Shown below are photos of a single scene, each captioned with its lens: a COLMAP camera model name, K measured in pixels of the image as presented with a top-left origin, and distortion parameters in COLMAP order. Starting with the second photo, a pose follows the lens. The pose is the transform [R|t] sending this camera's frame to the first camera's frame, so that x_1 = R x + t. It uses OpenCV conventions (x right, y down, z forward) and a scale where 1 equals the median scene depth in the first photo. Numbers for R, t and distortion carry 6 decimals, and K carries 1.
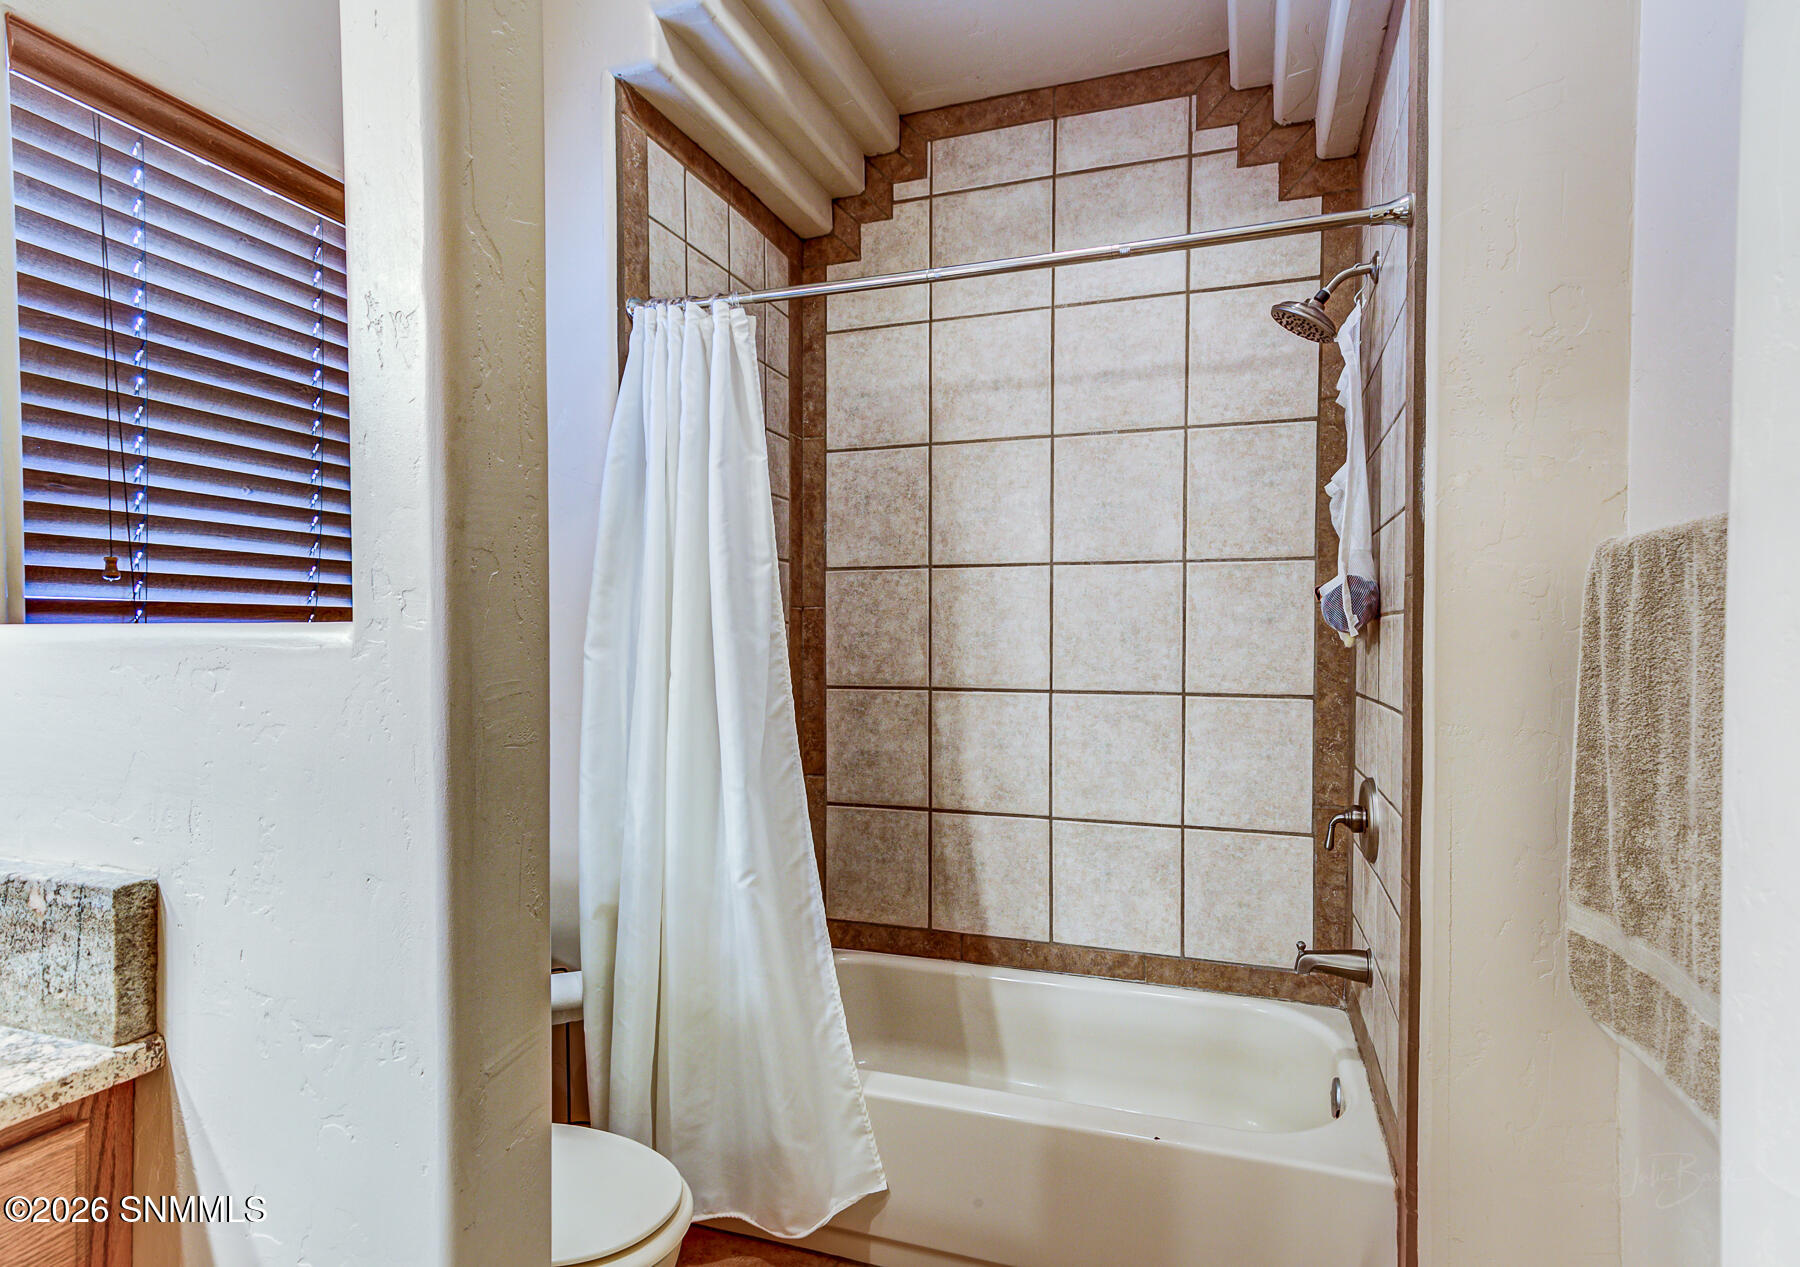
lens RADIAL K [[945.9, 0, 901.0], [0, 945.9, 659.3], [0, 0, 1]] dist [0.007217, 0.000279]
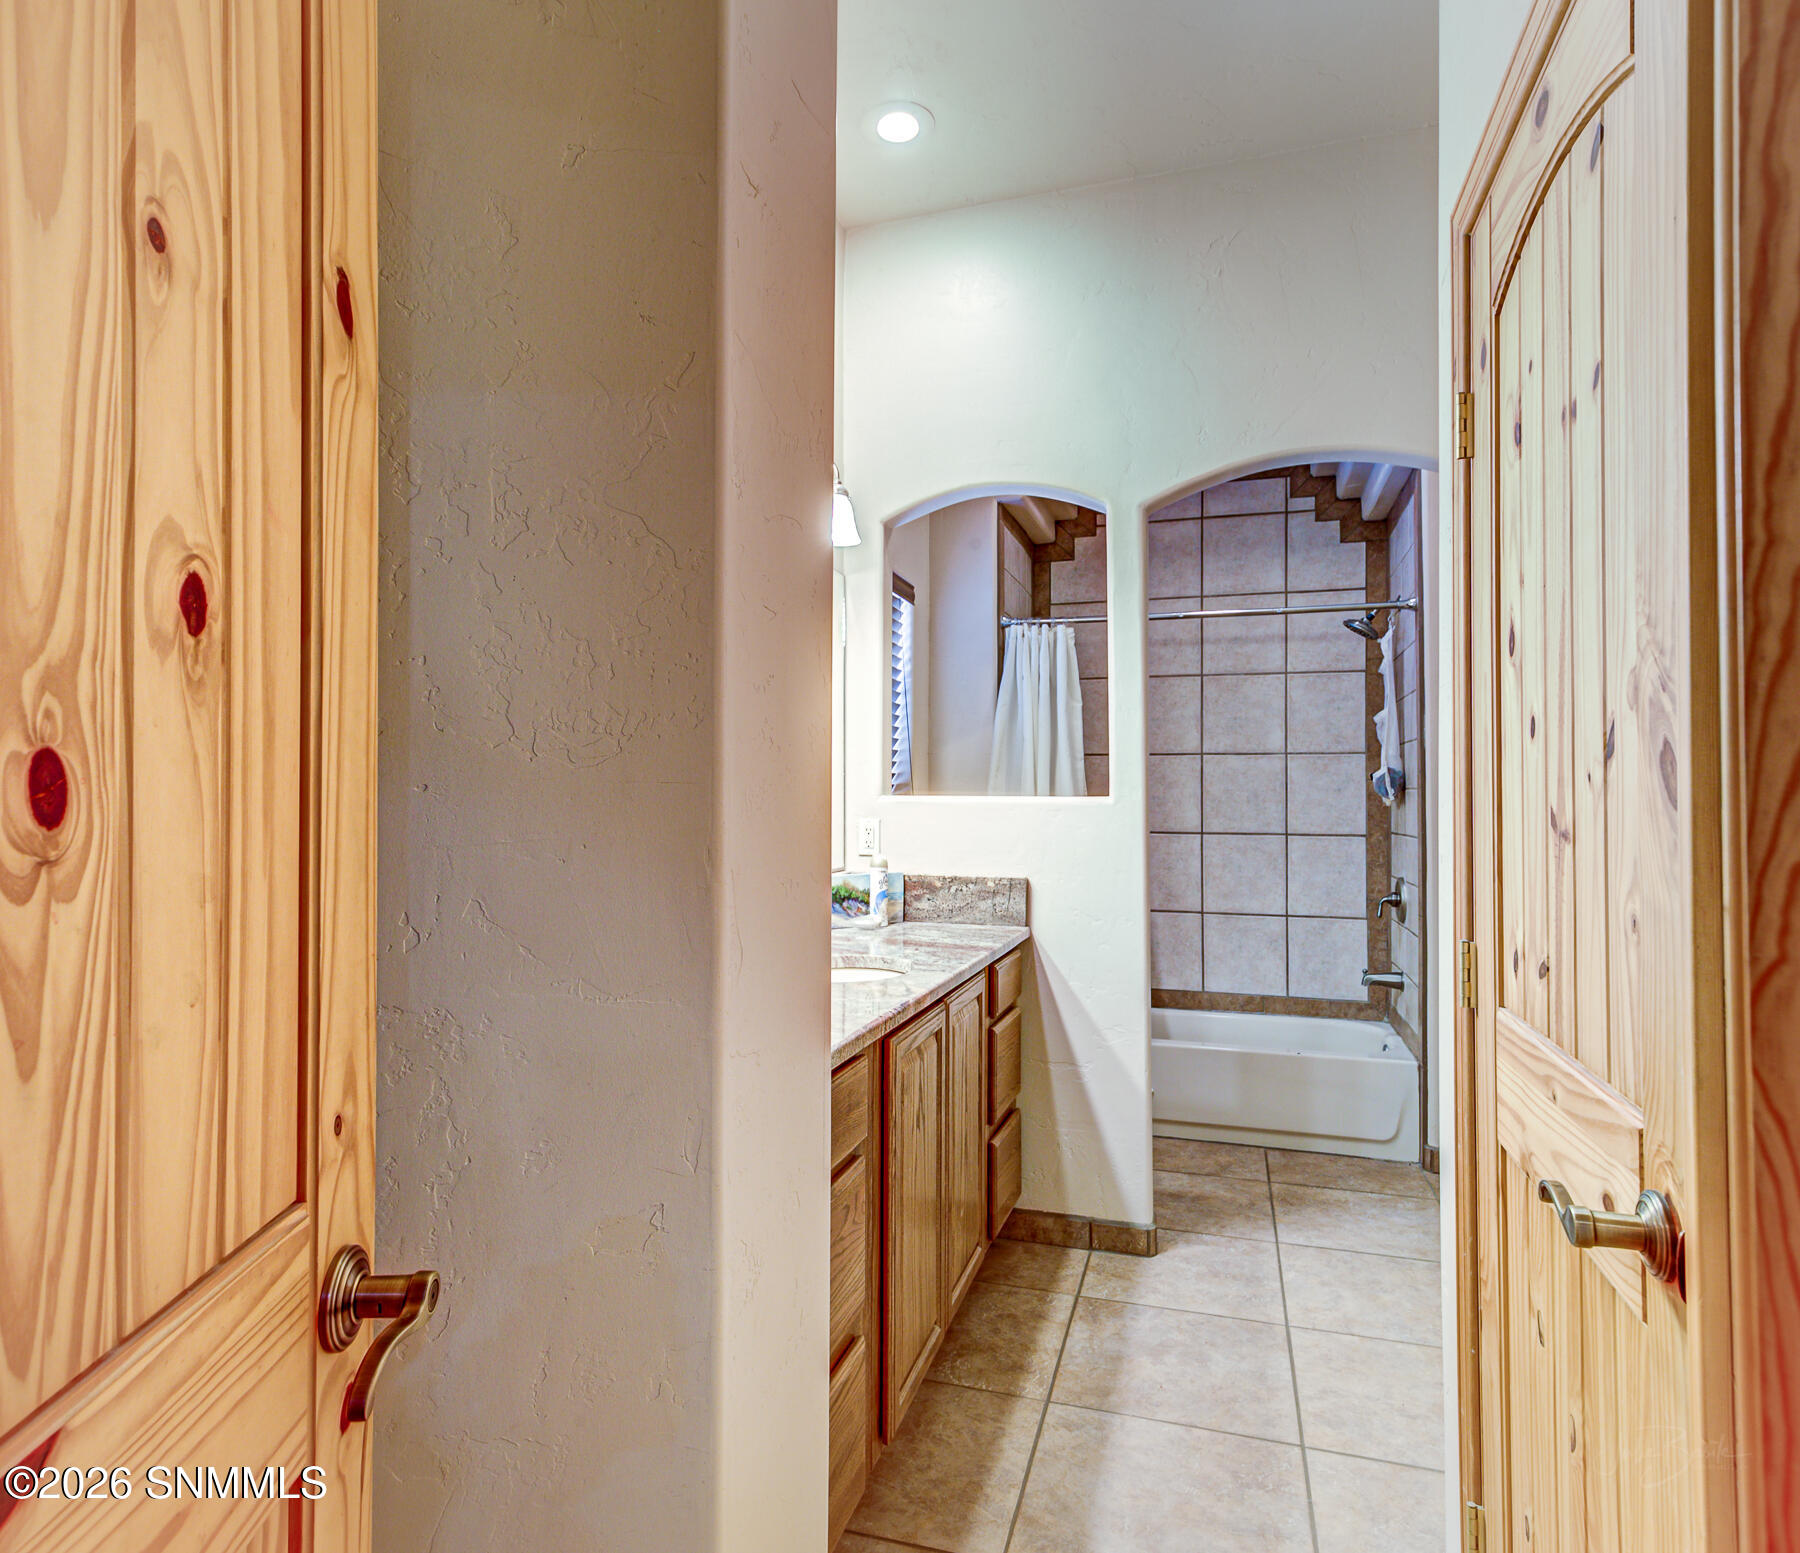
lens RADIAL K [[1039.7, 0, 900.0], [0, 1039.7, 776.5], [0, 0, 1]] dist [-0.002428, -0.000073]
pose [[0.999759, 0.003407, 0.021675, -0.425055], [-0.002483, 0.999093, -0.042517, 0.015059], [-0.021800, 0.042453, 0.998861, -0.815905]]
